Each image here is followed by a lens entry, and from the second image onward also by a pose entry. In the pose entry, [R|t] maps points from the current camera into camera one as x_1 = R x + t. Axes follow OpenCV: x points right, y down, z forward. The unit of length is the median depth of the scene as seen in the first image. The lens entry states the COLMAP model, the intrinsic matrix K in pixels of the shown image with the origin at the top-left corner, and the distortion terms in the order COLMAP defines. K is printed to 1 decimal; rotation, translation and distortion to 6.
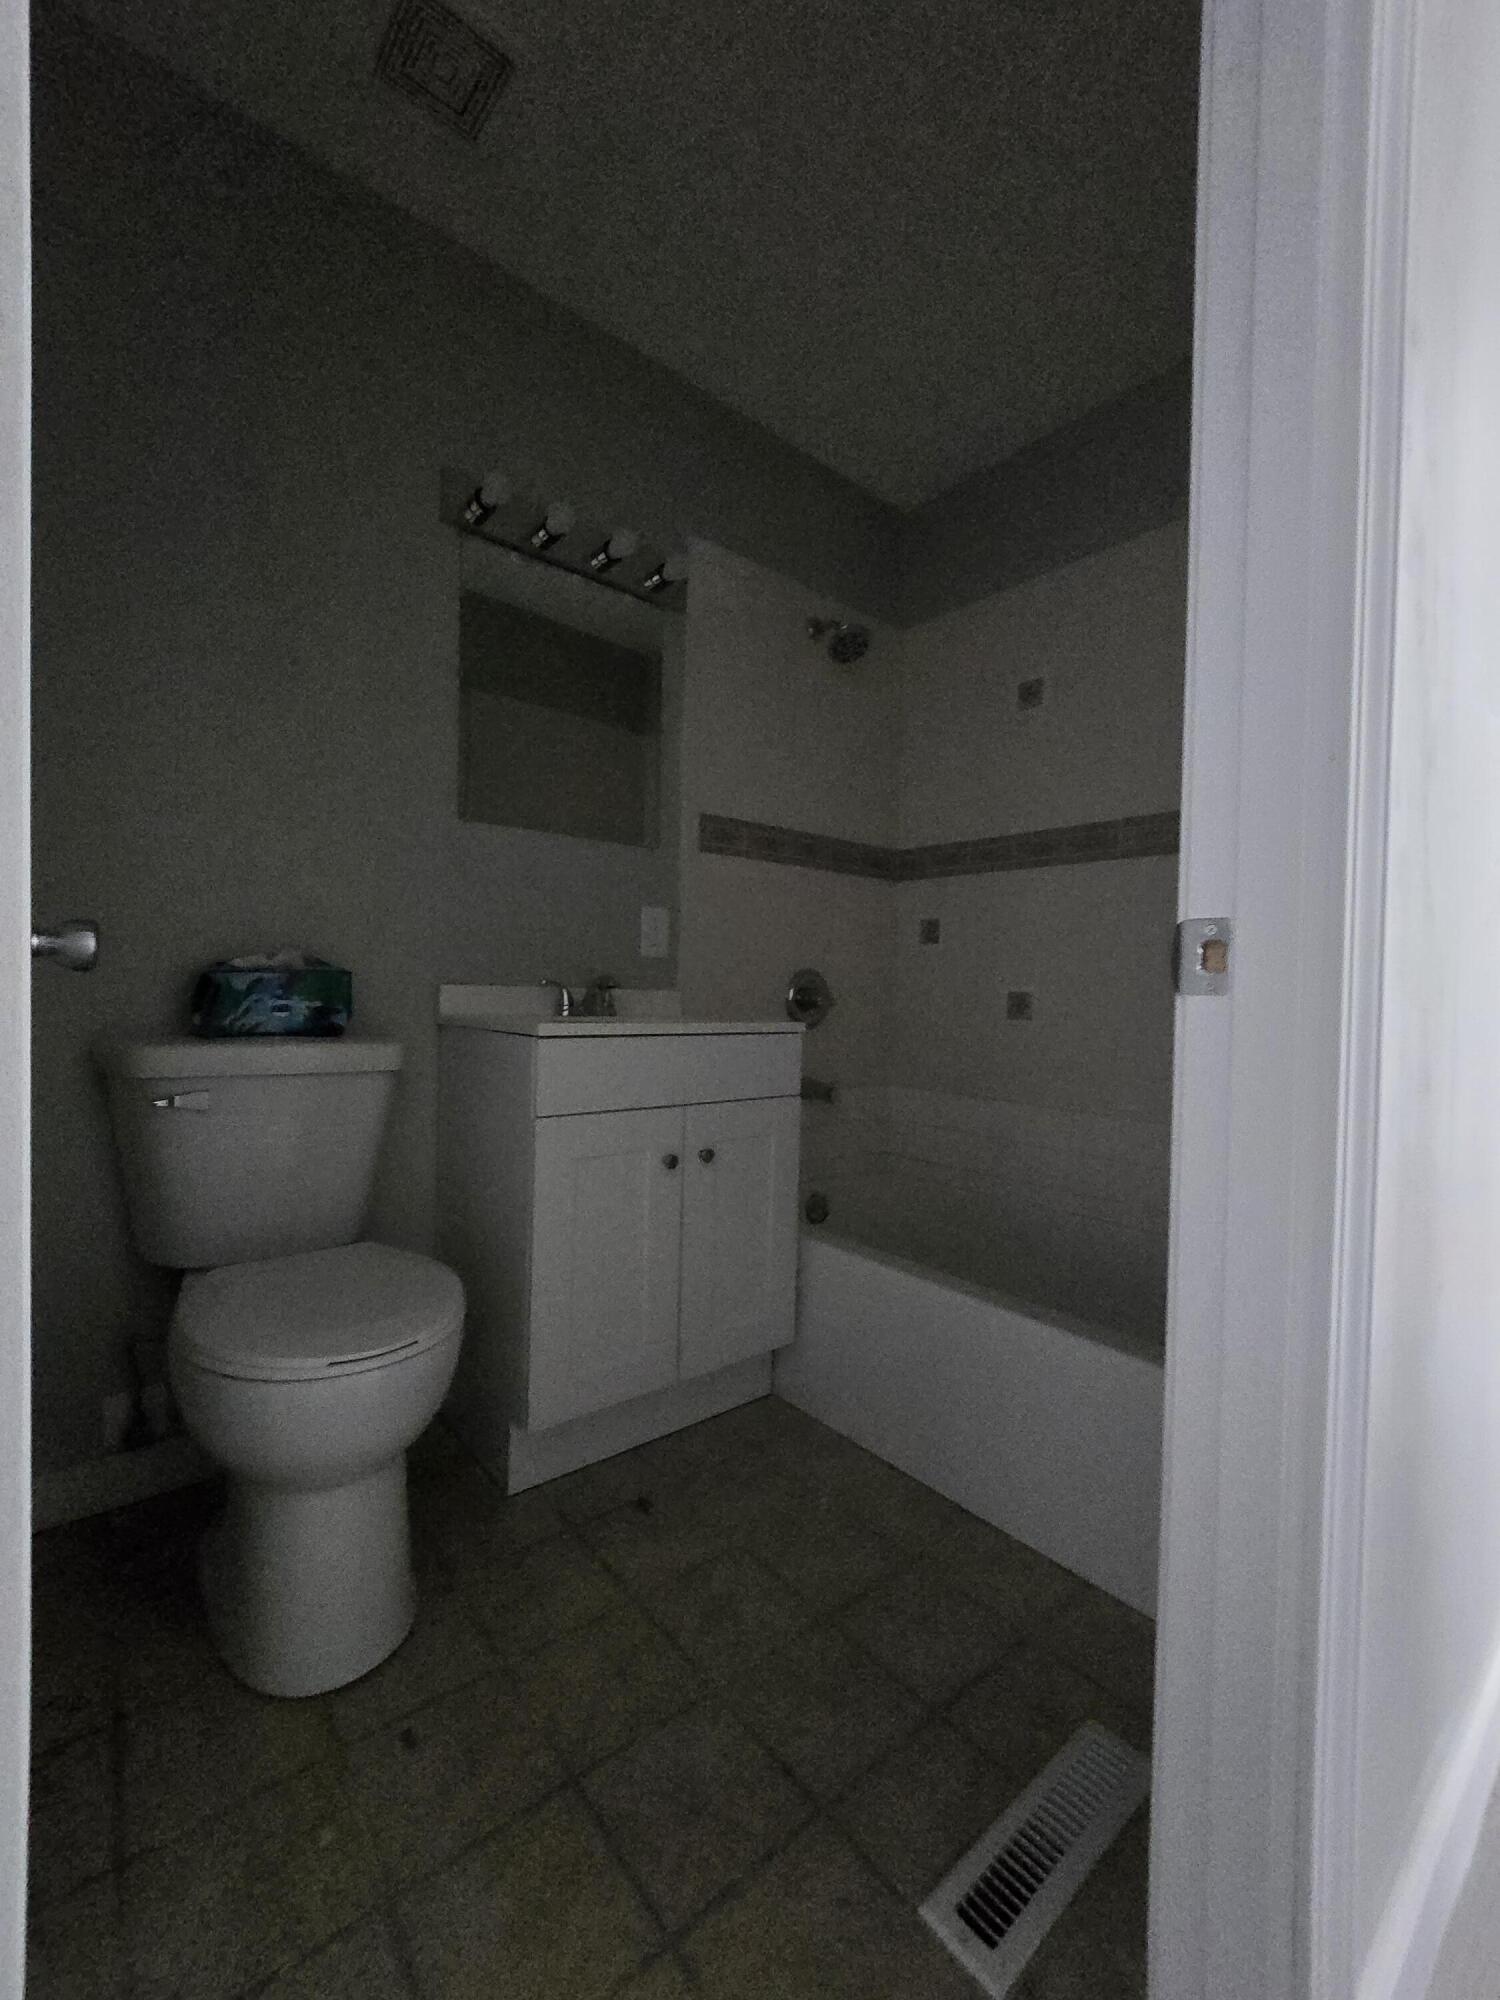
lens RADIAL K [[803.0, 0, 754.7], [0, 803.0, 1001.0], [0, 0, 1]] dist [0.000458, 0.000328]
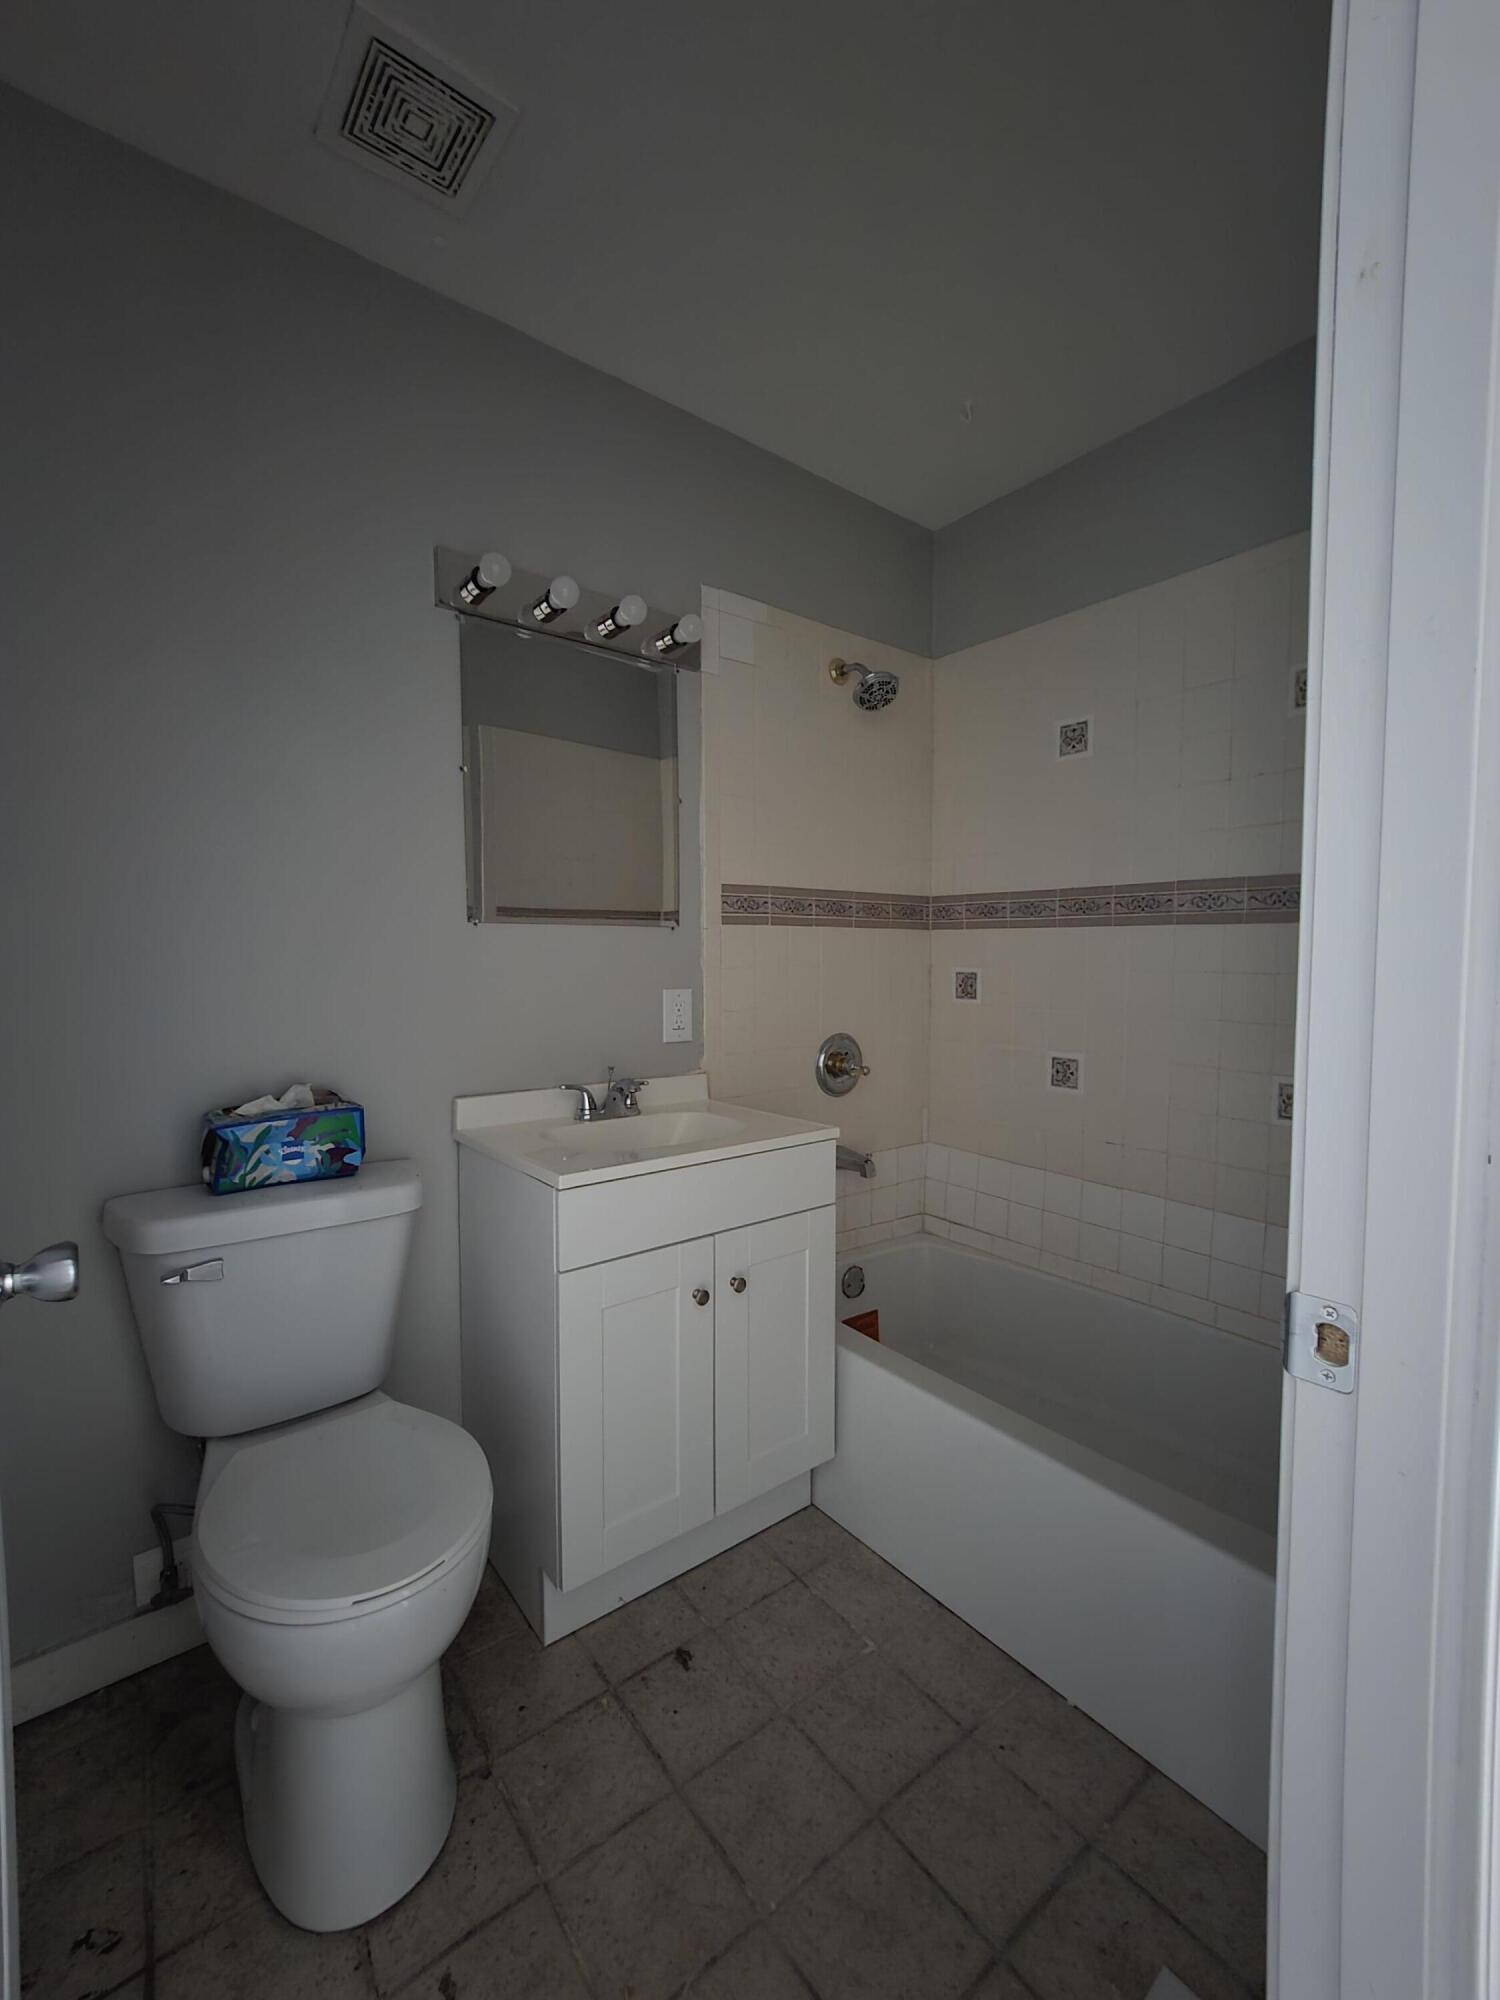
lens RADIAL K [[815.8, 0, 750.0], [0, 815.8, 1000.0], [0, 0, 1]] dist [-0.000268, 0.000516]
pose [[0.999035, -0.023397, -0.037179, -0.002287], [0.025017, 0.998732, 0.043697, -0.168697], [0.036110, -0.044585, 0.998353, 0.045253]]
